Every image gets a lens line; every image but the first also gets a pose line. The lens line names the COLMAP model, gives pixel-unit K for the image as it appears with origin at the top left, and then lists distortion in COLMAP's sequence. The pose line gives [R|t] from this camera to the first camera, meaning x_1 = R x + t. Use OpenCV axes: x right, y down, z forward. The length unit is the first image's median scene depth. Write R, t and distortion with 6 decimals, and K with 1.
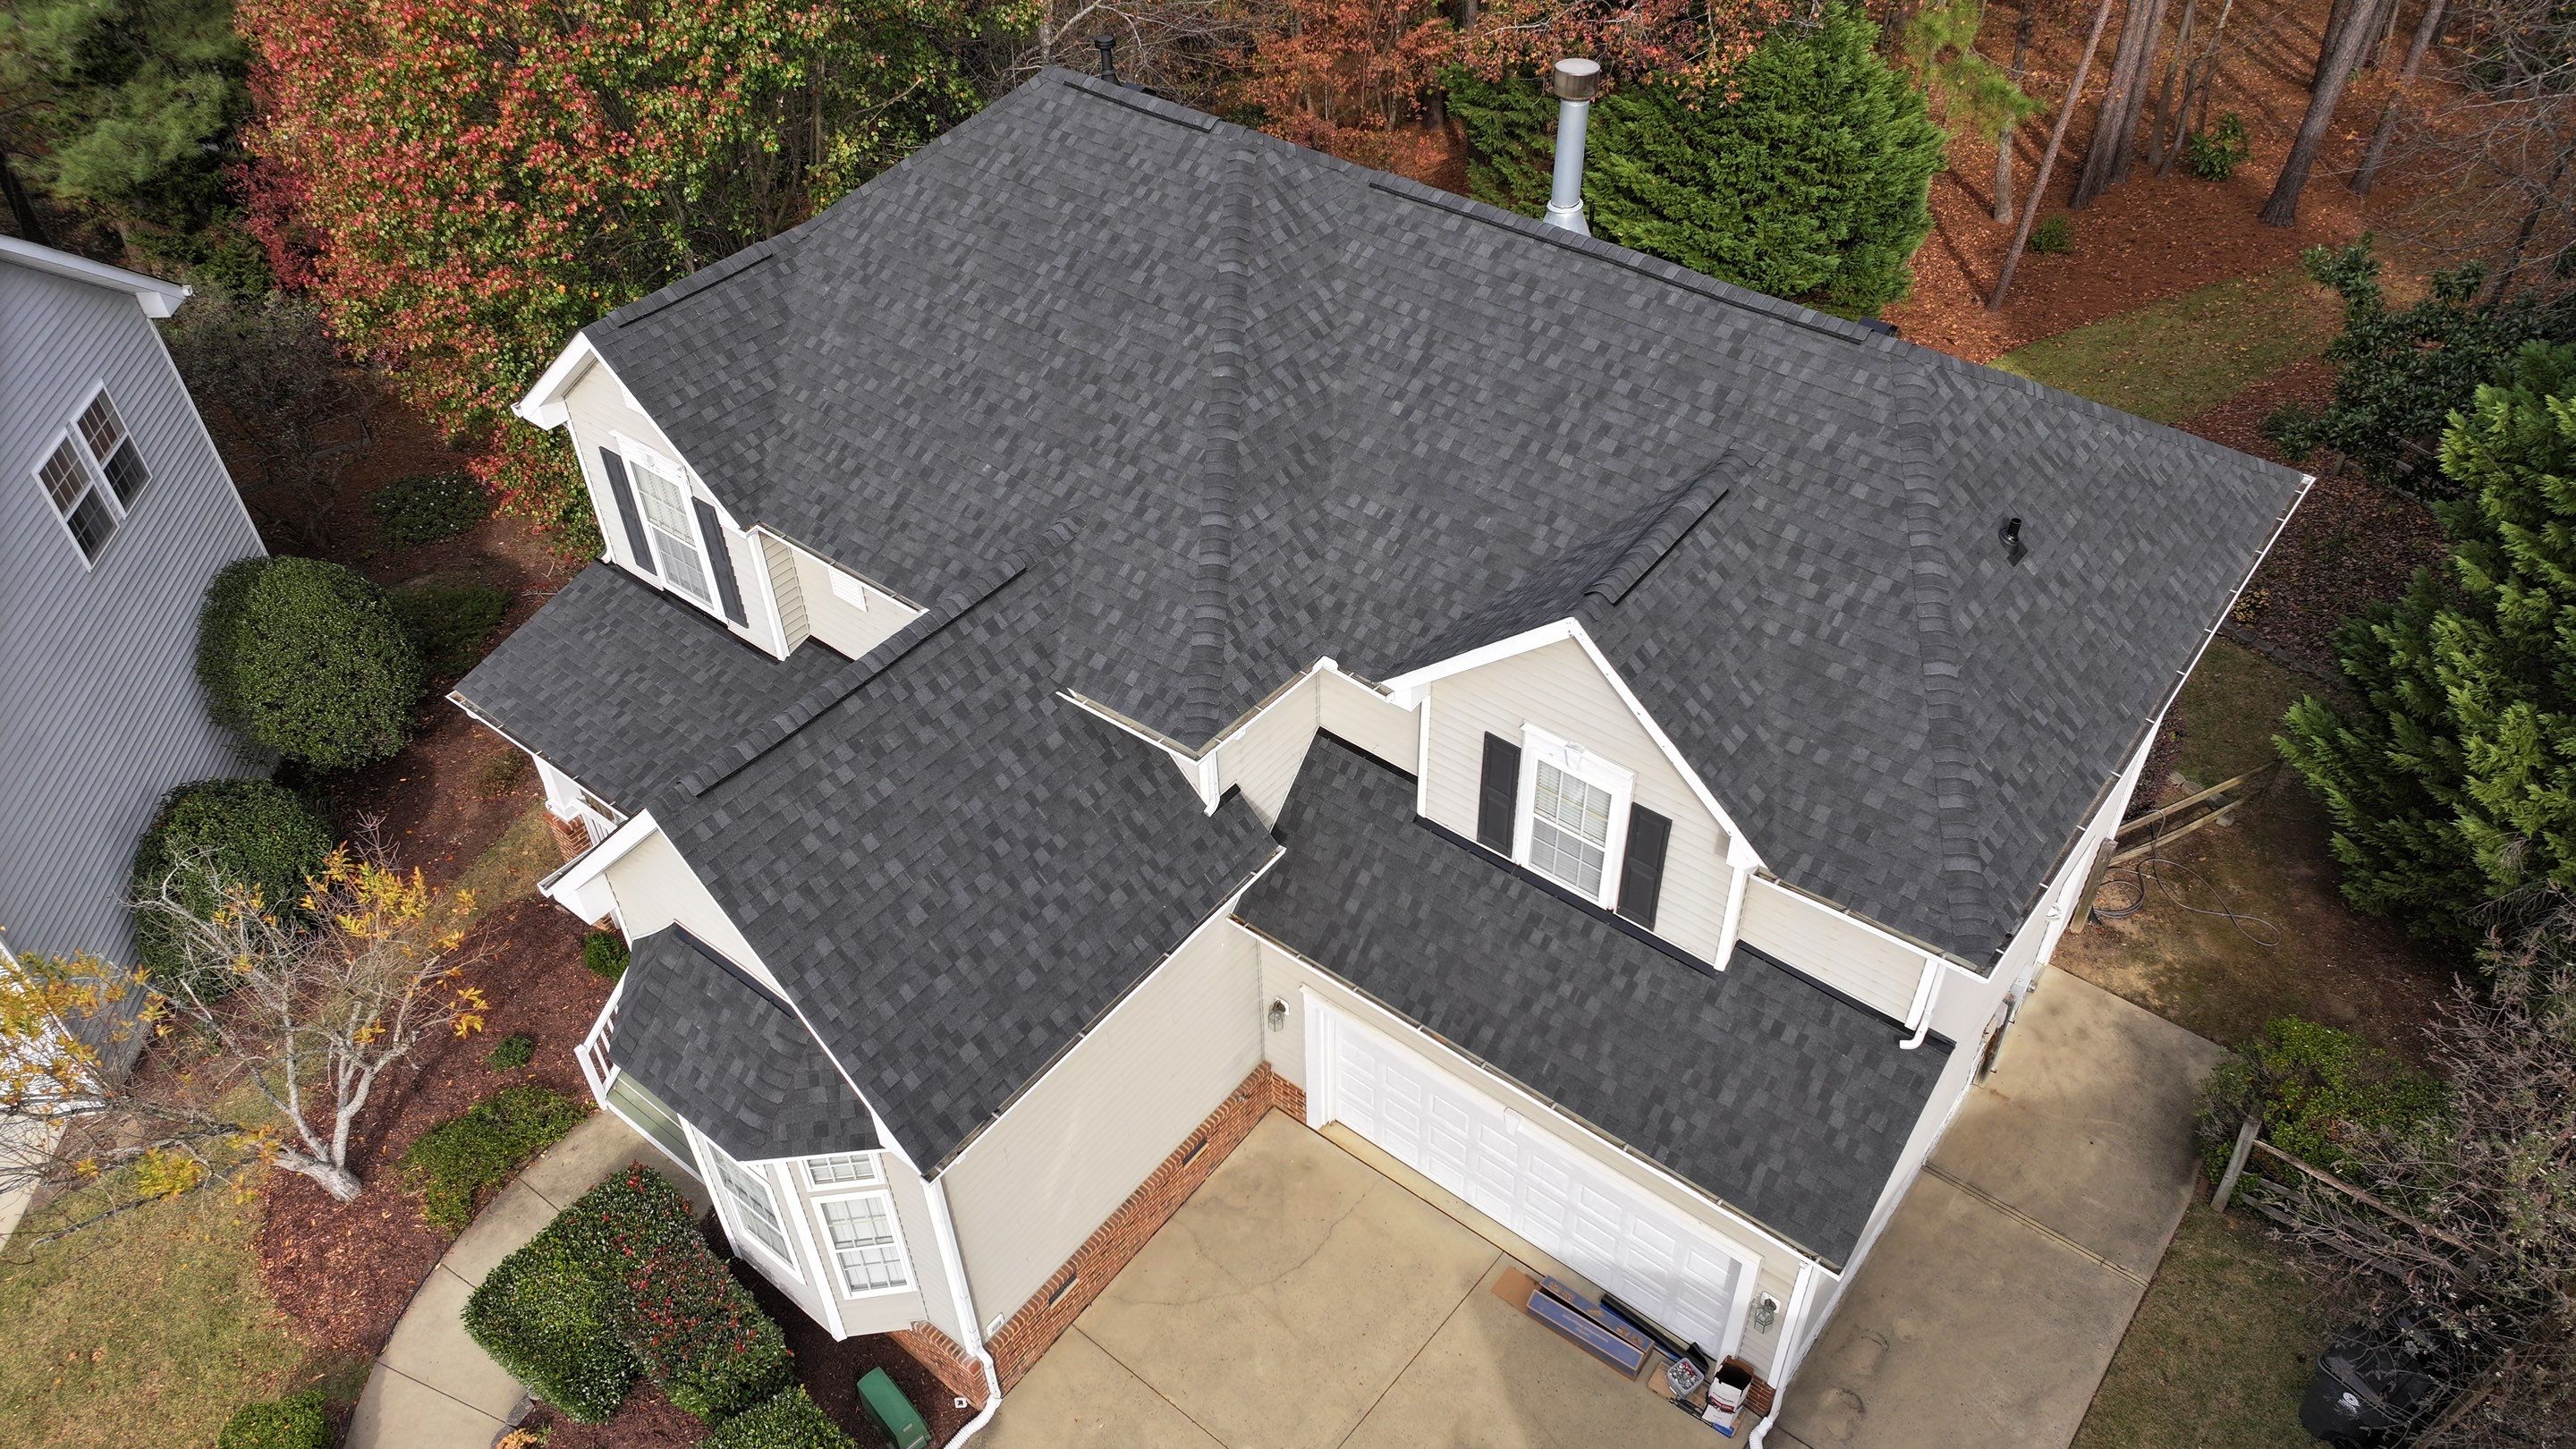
lens RADIAL K [[1821.1, 0, 1289.4], [0, 1821.1, 719.4], [0, 0, 1]] dist [-0.008090, 0.024011]
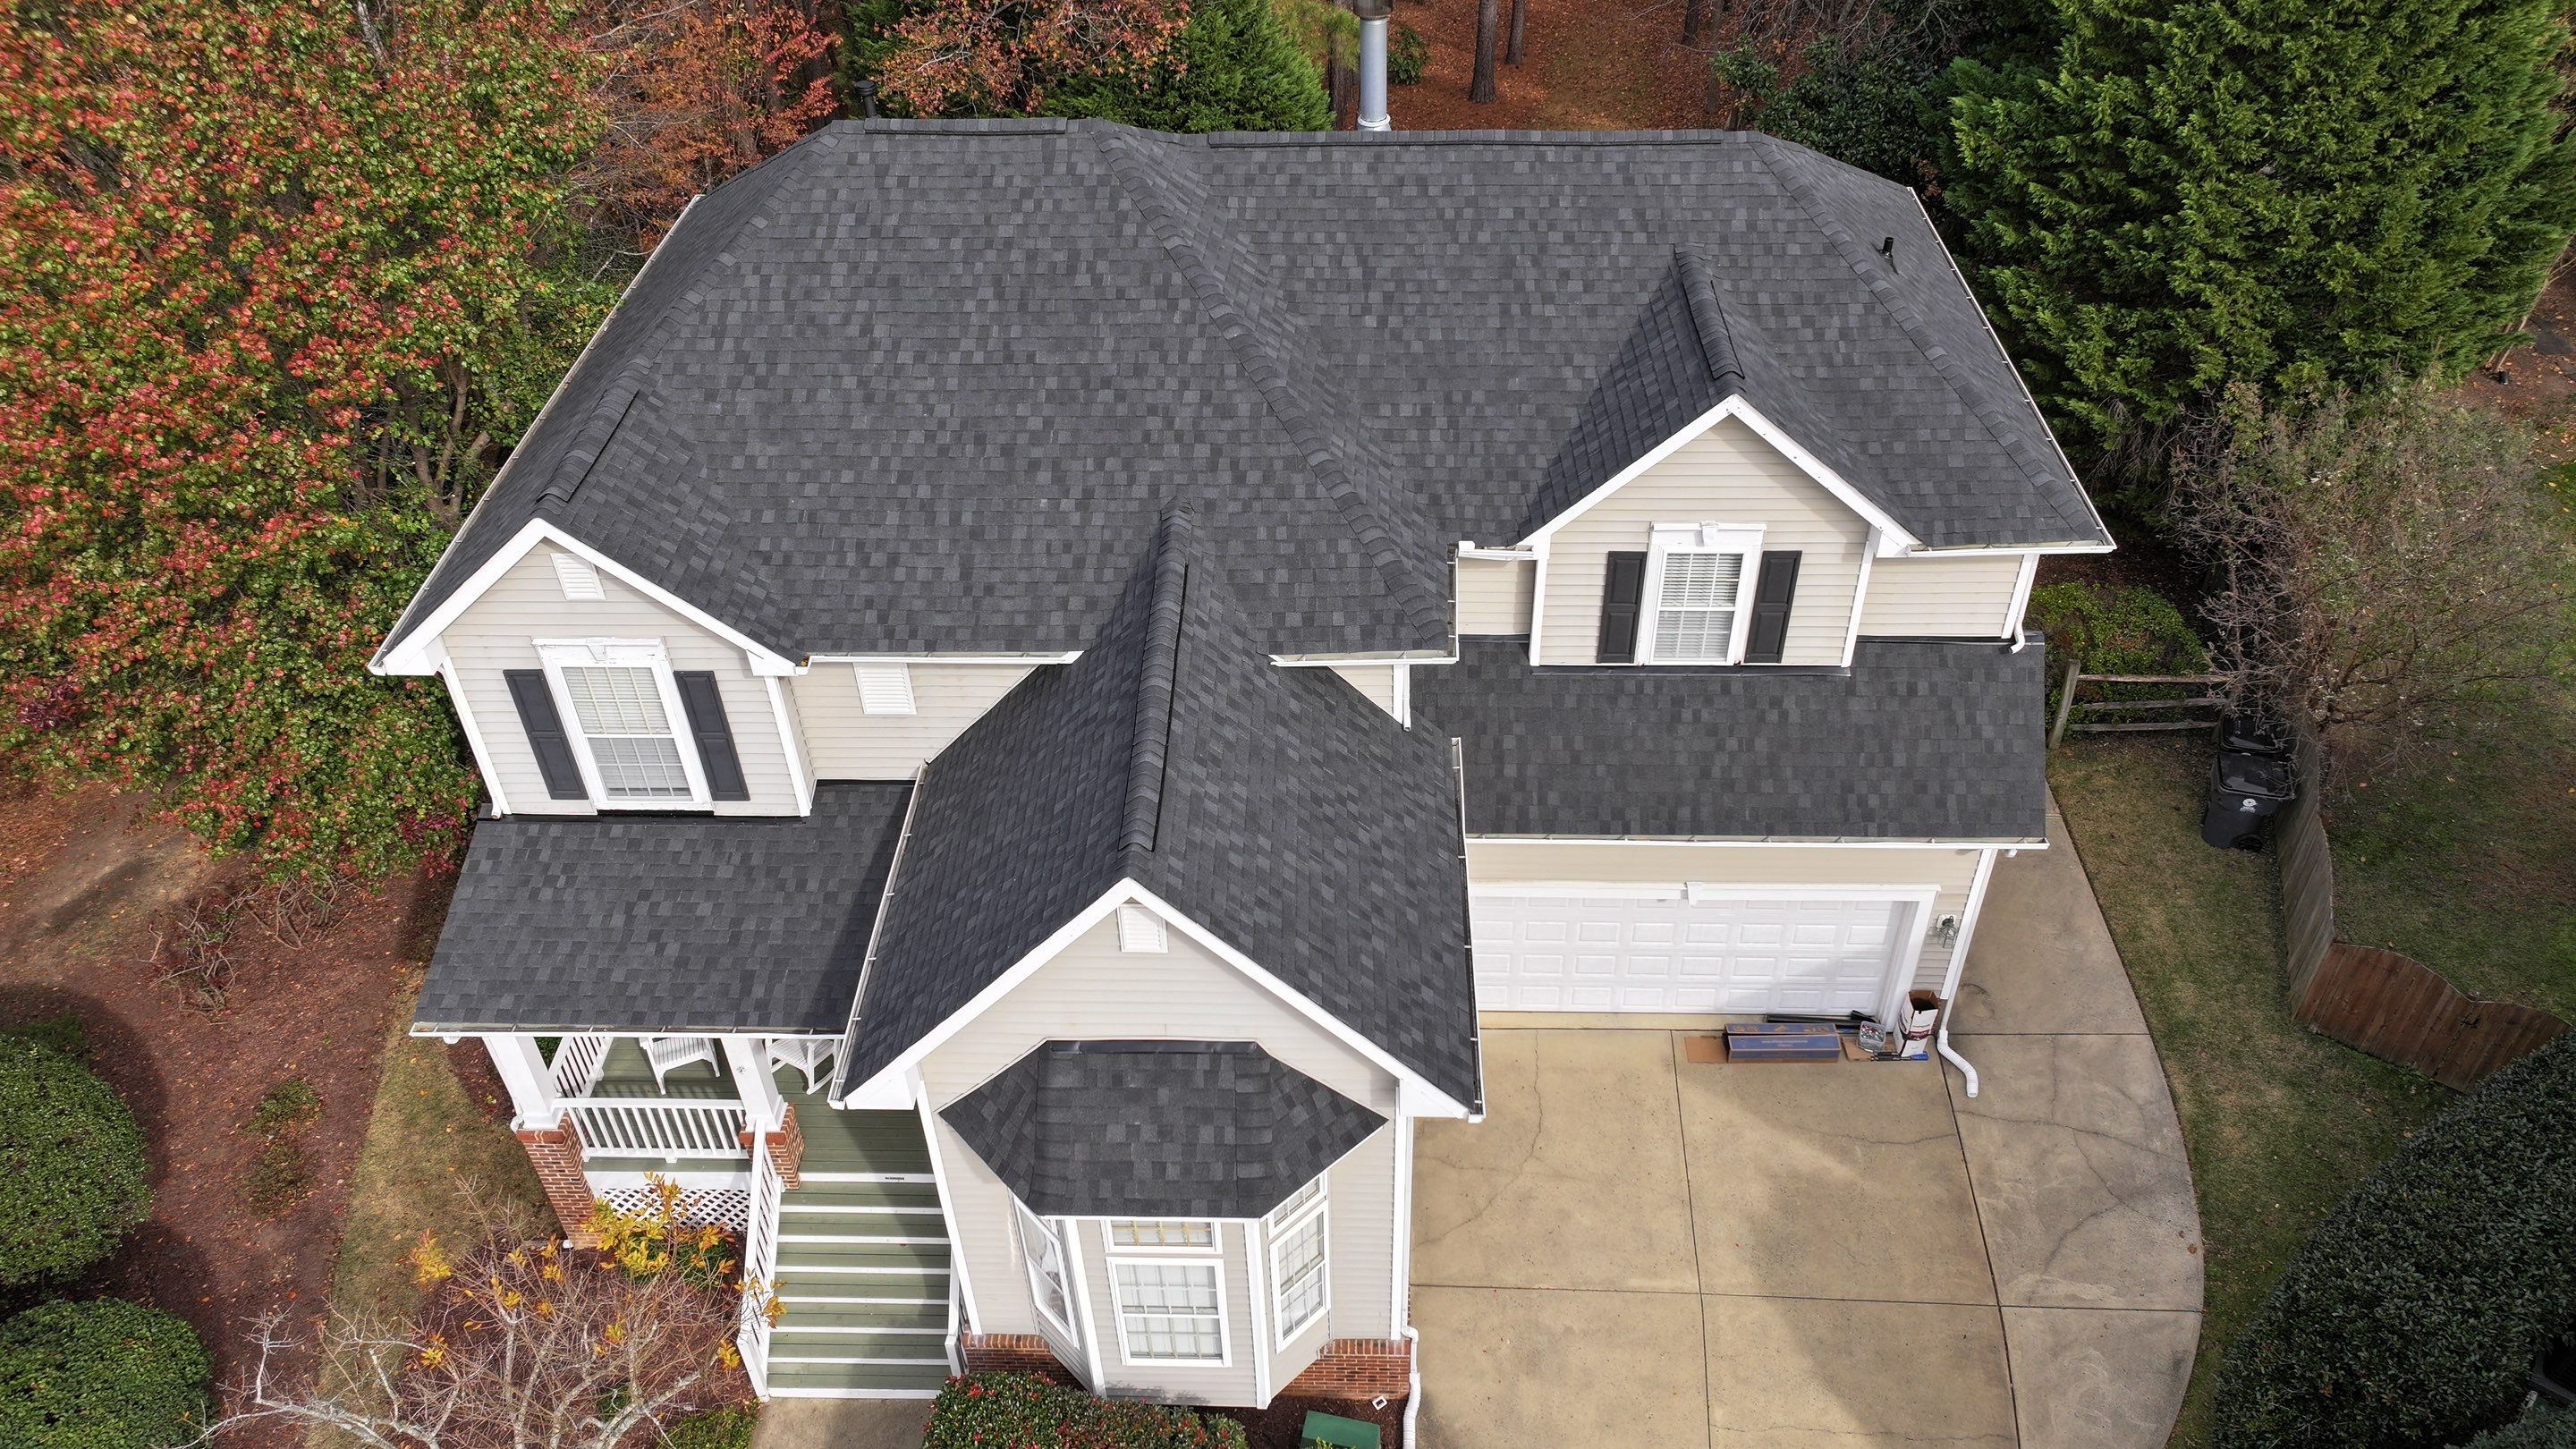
lens RADIAL K [[1821.1, 0, 1295.9], [0, 1821.1, 722.8], [0, 0, 1]] dist [-0.008090, 0.024011]
pose [[0.806379, -0.378041, 0.454795, -0.547794], [0.397715, 0.915794, 0.056067, -0.033260], [-0.437694, 0.135667, 0.888830, 0.105690]]
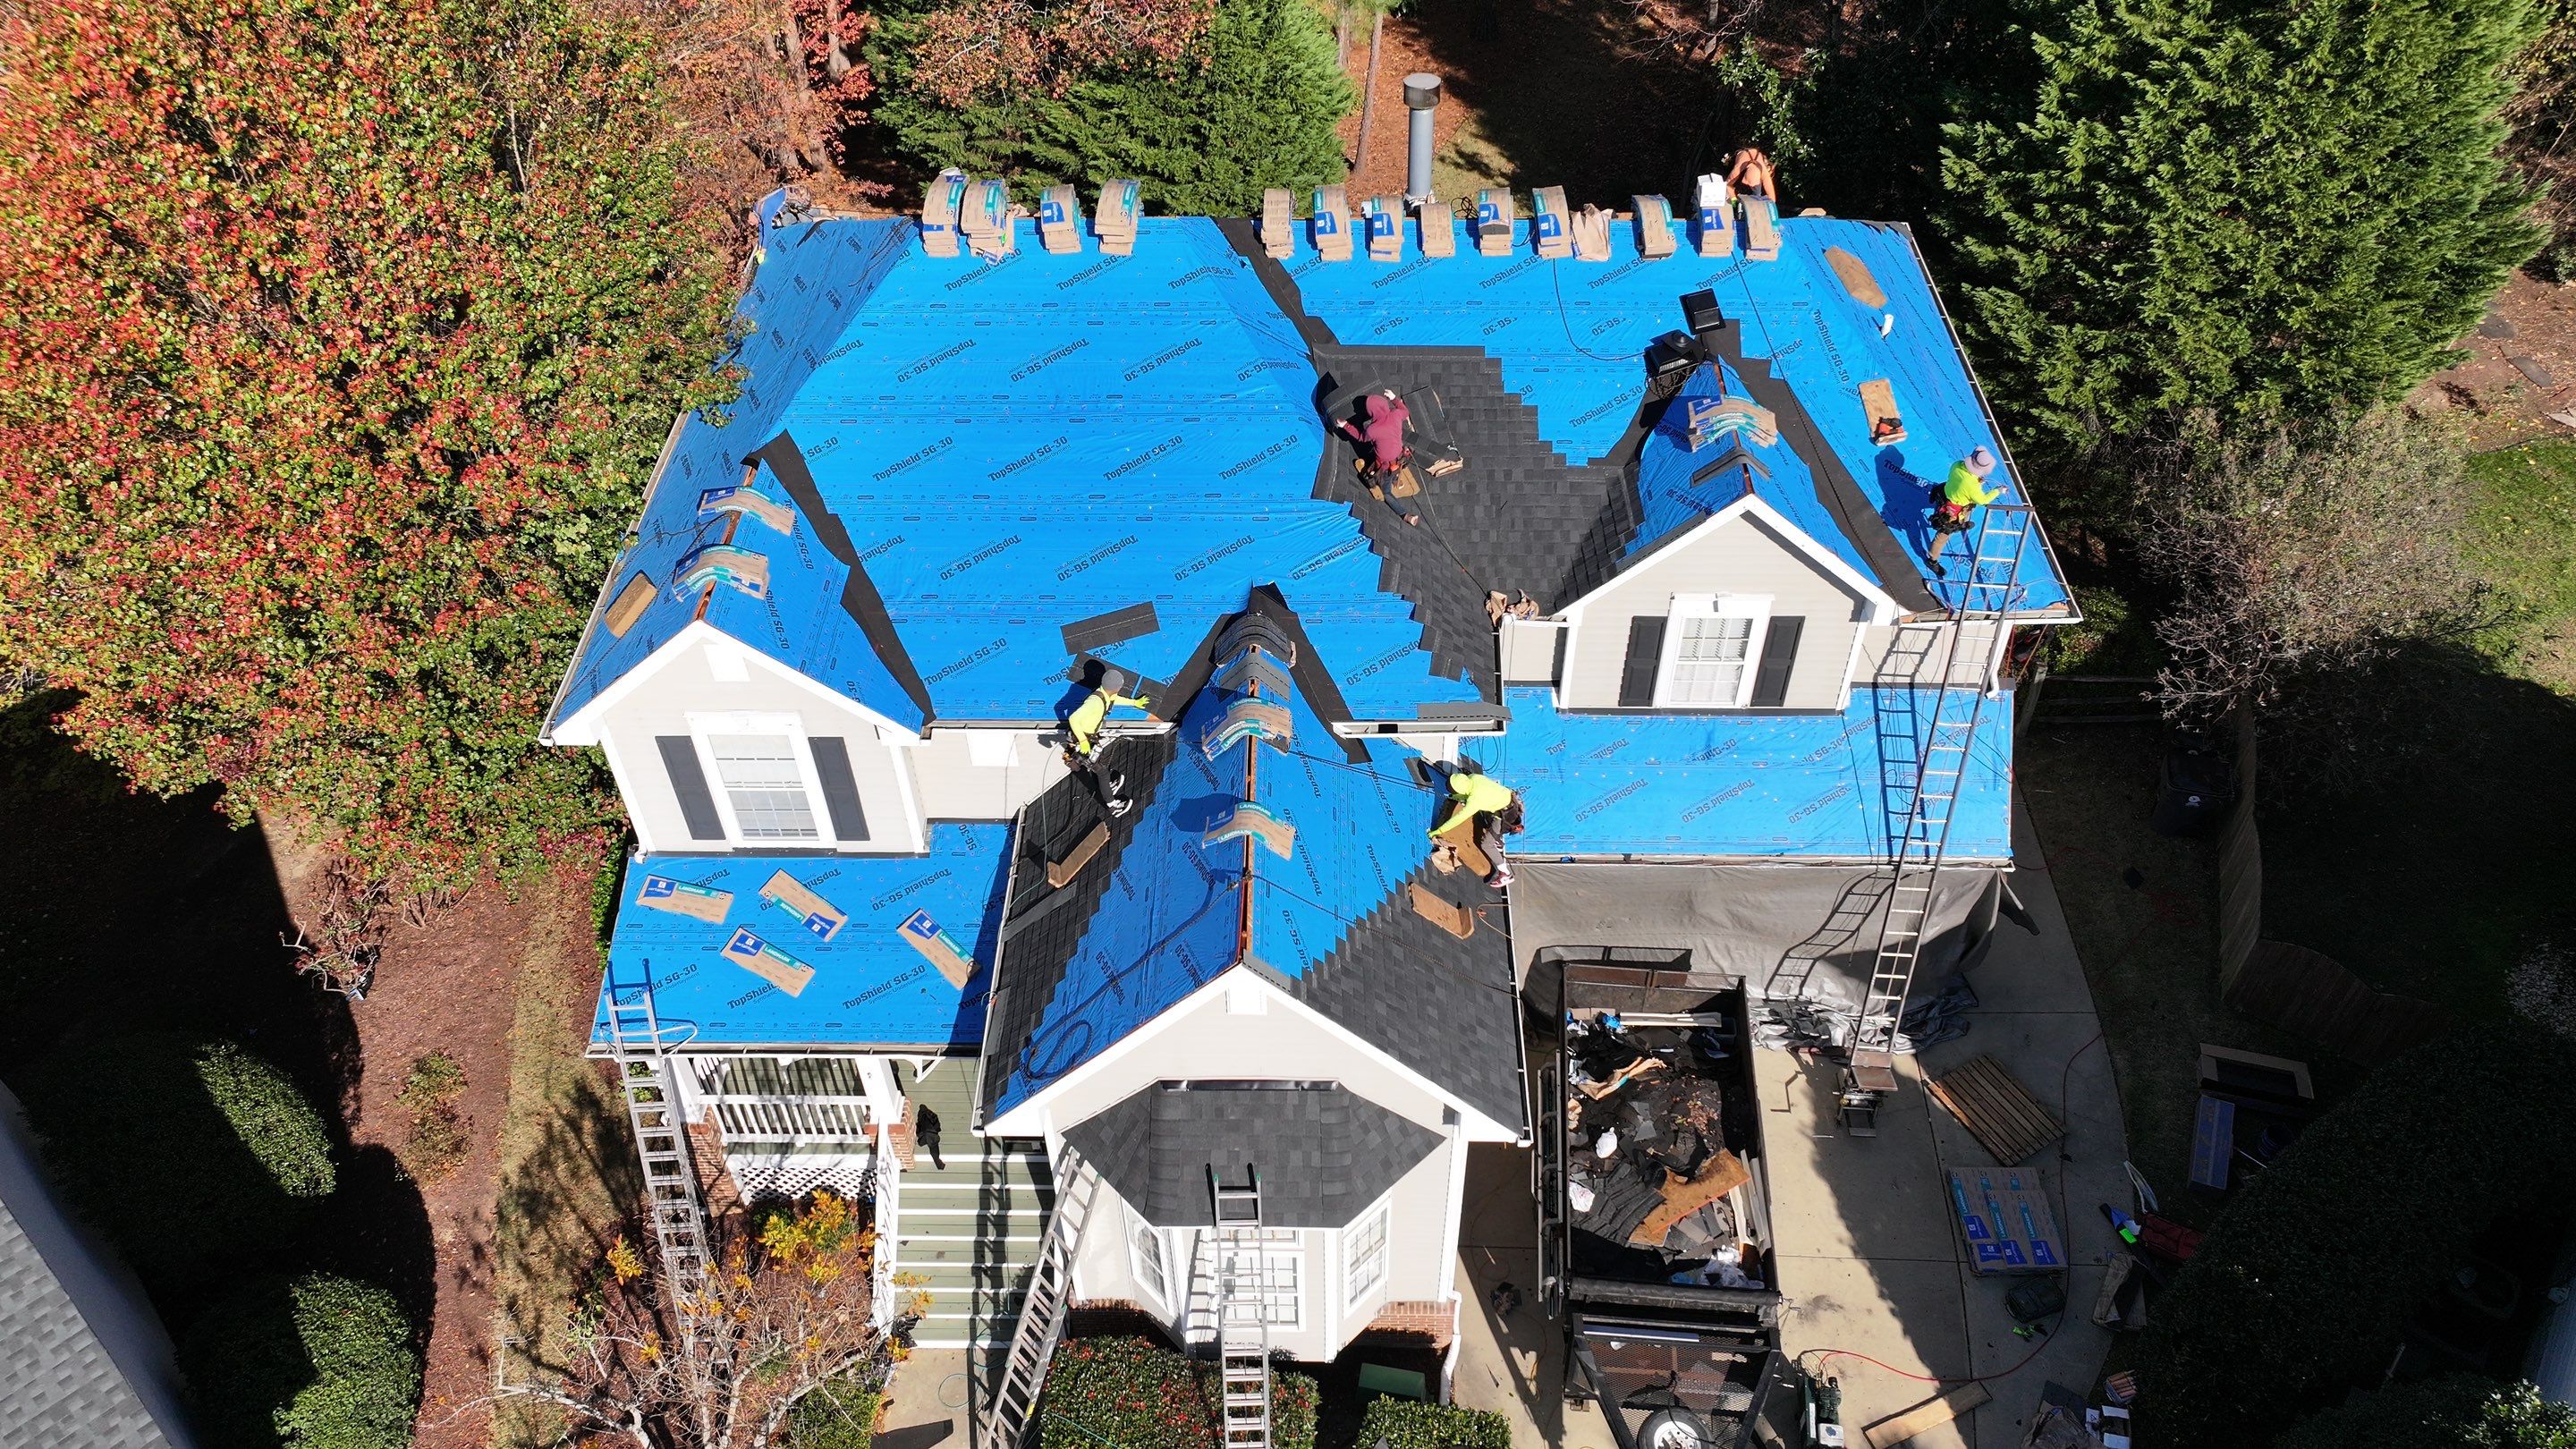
lens RADIAL K [[1821.1, 0, 1294.2], [0, 1821.1, 725.2], [0, 0, 1]] dist [-0.008090, 0.024011]
pose [[0.797430, -0.421251, 0.432033, -0.599709], [0.398603, 0.905273, 0.146955, -0.186947], [-0.453013, 0.055024, 0.889804, 0.004245]]
